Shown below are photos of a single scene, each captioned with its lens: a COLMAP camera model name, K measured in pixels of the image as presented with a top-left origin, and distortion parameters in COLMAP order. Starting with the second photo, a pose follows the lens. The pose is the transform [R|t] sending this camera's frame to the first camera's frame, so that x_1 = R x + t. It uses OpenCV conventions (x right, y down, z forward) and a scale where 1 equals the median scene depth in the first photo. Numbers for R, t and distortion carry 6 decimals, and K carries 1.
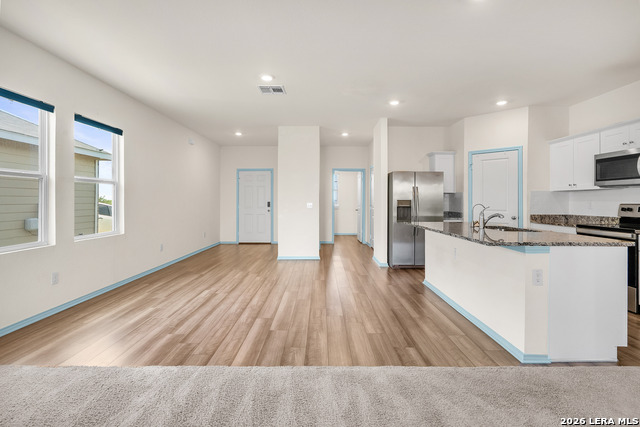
lens RADIAL K [[305.4, 0, 323.9], [0, 305.4, 200.5], [0, 0, 1]] dist [0.000024, 0.000626]
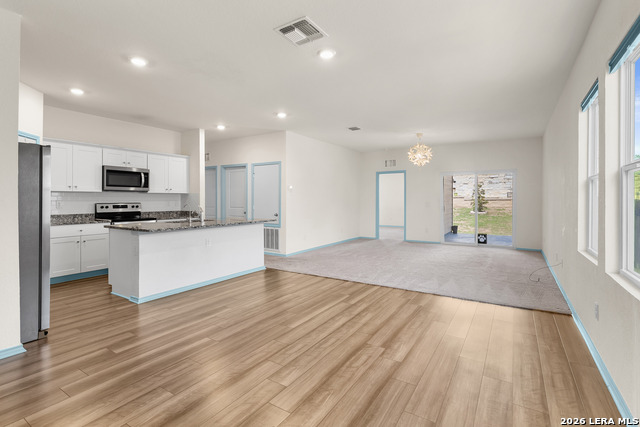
lens RADIAL K [[305.4, 0, 326.2], [0, 305.4, 201.8], [0, 0, 1]] dist [0.000024, 0.000626]
pose [[-0.850011, -0.006097, 0.526730, -0.590727], [-0.003861, 0.999978, 0.005343, -0.006612], [-0.526752, 0.002508, -0.850016, 1.622098]]
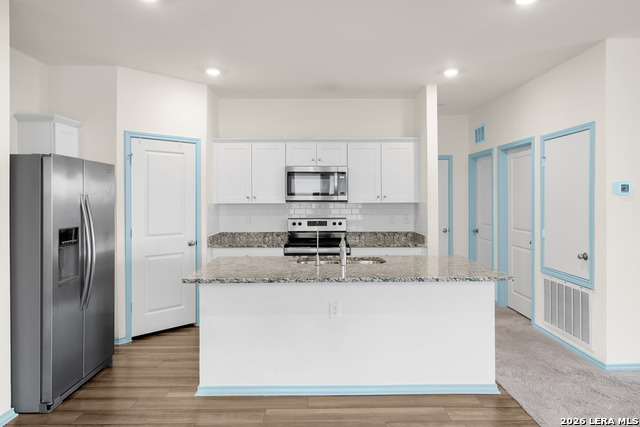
lens RADIAL K [[435.7, 0, 317.4], [0, 435.7, 196.4], [0, 0, 1]] dist [0.000005, 0.002752]
pose [[-0.005134, 0.002913, 0.999983, -0.432699], [0.000328, 0.999996, -0.002911, -0.055627], [-0.999987, 0.000313, -0.005135, 0.923536]]
